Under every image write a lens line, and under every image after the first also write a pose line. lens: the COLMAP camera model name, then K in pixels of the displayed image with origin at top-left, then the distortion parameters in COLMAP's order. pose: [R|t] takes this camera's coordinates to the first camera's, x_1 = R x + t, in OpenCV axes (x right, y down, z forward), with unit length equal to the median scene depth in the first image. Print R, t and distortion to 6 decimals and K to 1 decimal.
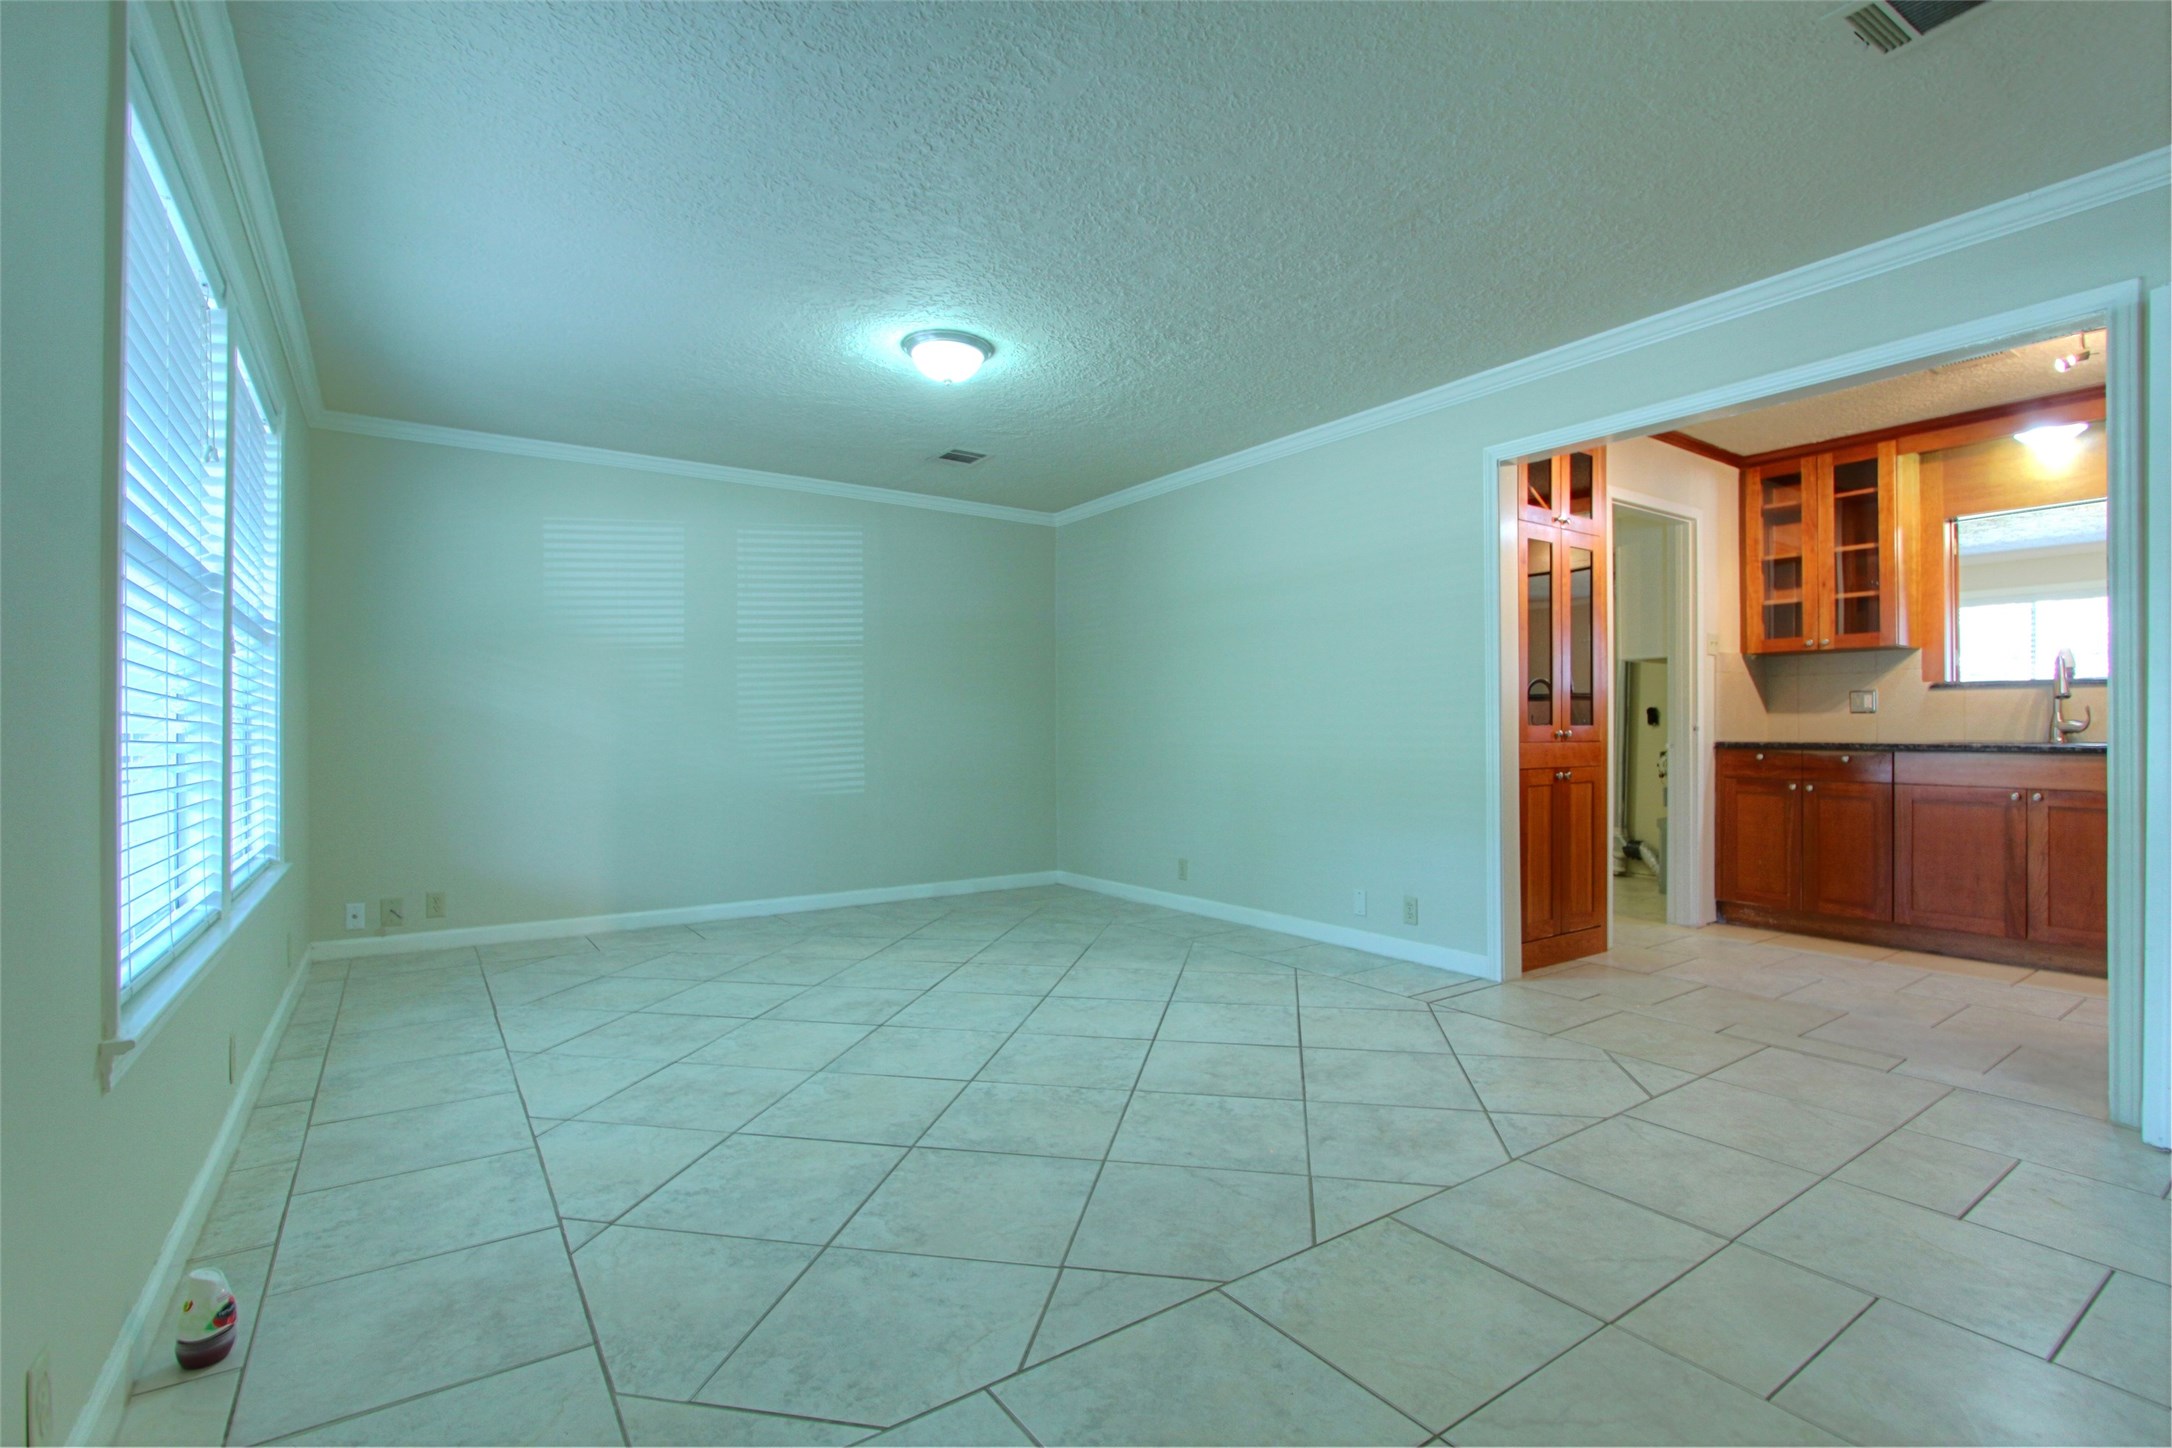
lens RADIAL K [[1004.3, 0, 1099.3], [0, 1004.3, 728.7], [0, 0, 1]] dist [-0.010802, 0.000157]
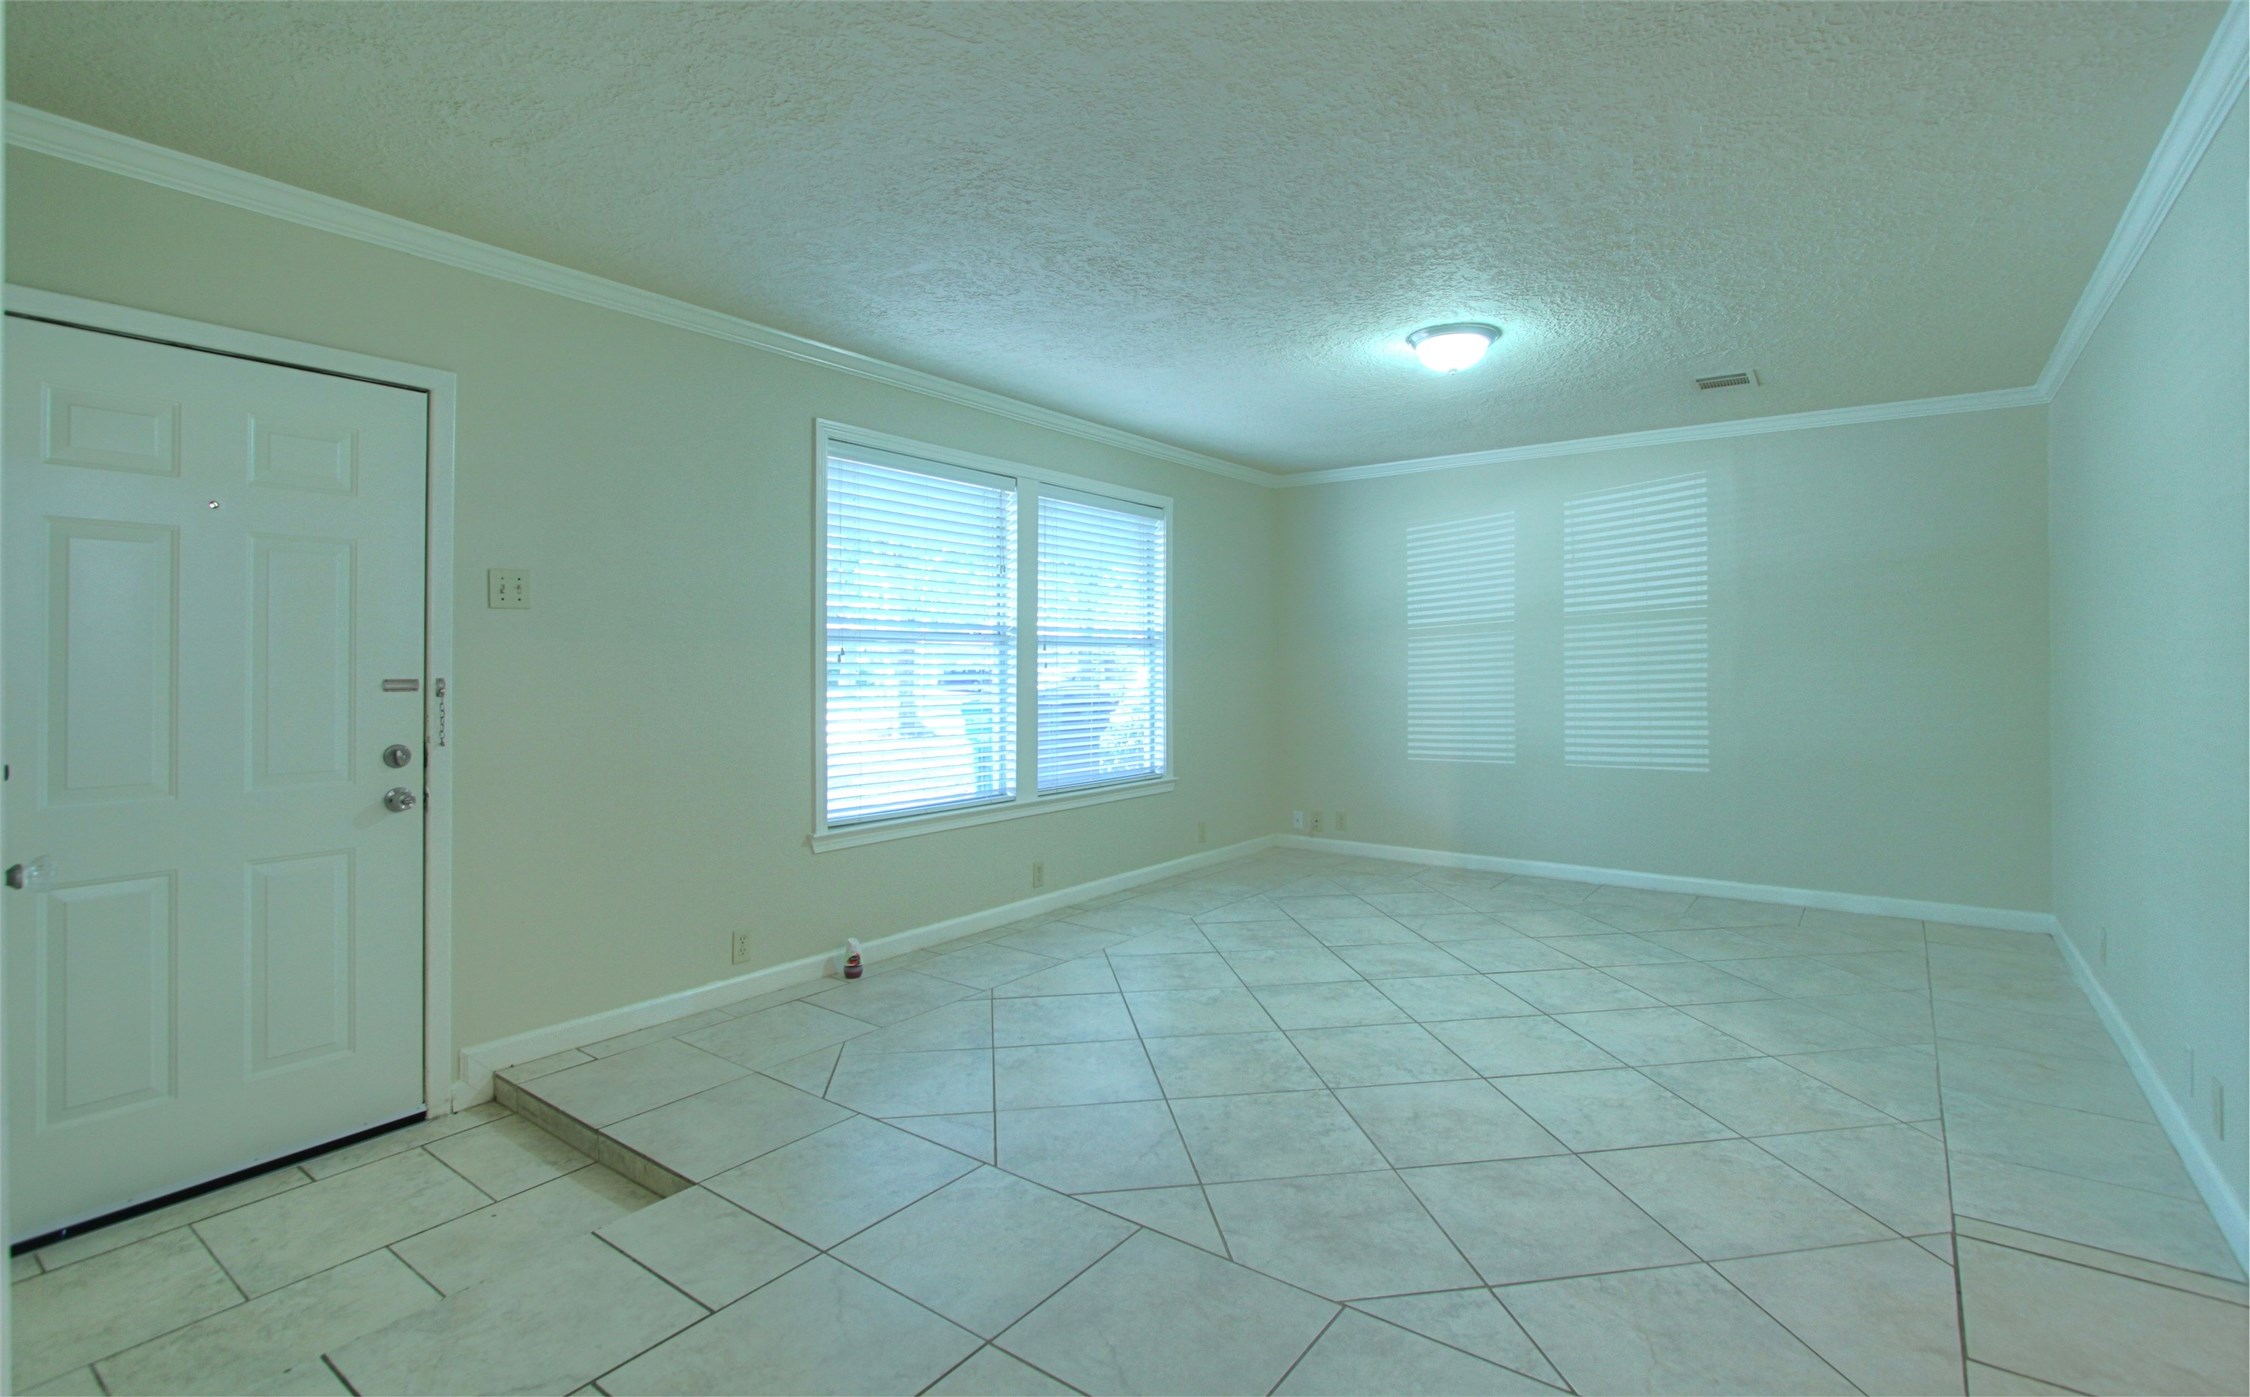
lens RADIAL K [[1013.5, 0, 1140.6], [0, 1013.5, 689.2], [0, 0, 1]] dist [-0.006021, -0.000093]
pose [[0.320733, 0.023953, -0.946867, 0.884811], [0.007705, 0.999581, 0.027896, -0.073254], [0.947138, -0.016243, 0.320414, 0.462221]]
